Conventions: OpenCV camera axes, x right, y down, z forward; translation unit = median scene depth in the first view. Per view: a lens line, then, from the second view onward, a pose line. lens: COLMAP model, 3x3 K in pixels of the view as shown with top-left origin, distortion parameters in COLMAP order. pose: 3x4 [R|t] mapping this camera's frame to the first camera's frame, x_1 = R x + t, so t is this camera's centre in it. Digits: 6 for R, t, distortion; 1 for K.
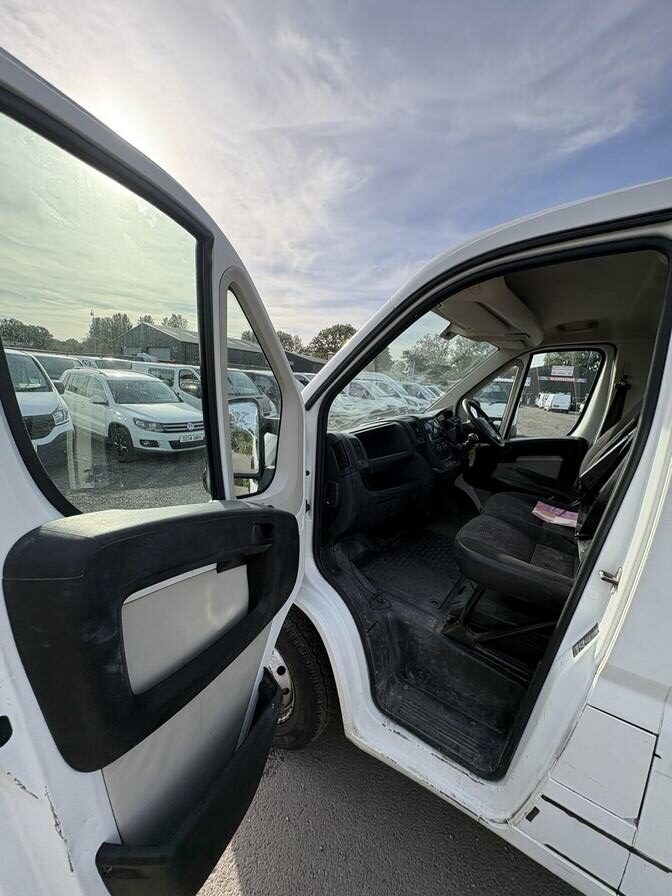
lens RADIAL K [[358.7, 0, 333.6], [0, 358.7, 443.9], [0, 0, 1]] dist [0.003250, 0.000203]
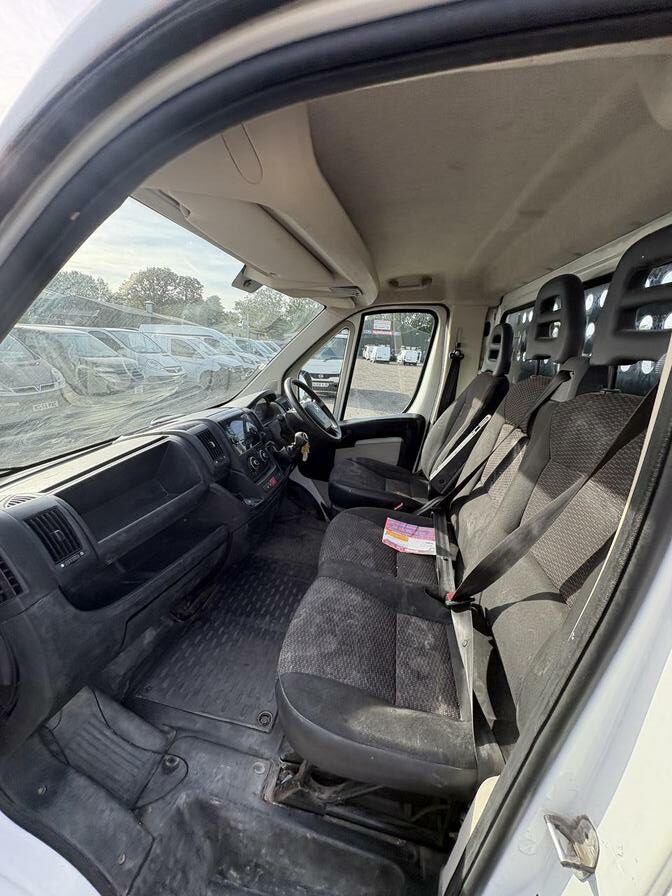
lens RADIAL K [[358.7, 0, 333.6], [0, 358.7, 443.9], [0, 0, 1]] dist [0.003250, 0.000203]
pose [[0.907730, -0.130320, 0.398803, 0.117506], [0.080419, 0.986955, 0.139470, -0.072967], [-0.411776, -0.094530, 0.906369, 0.238697]]
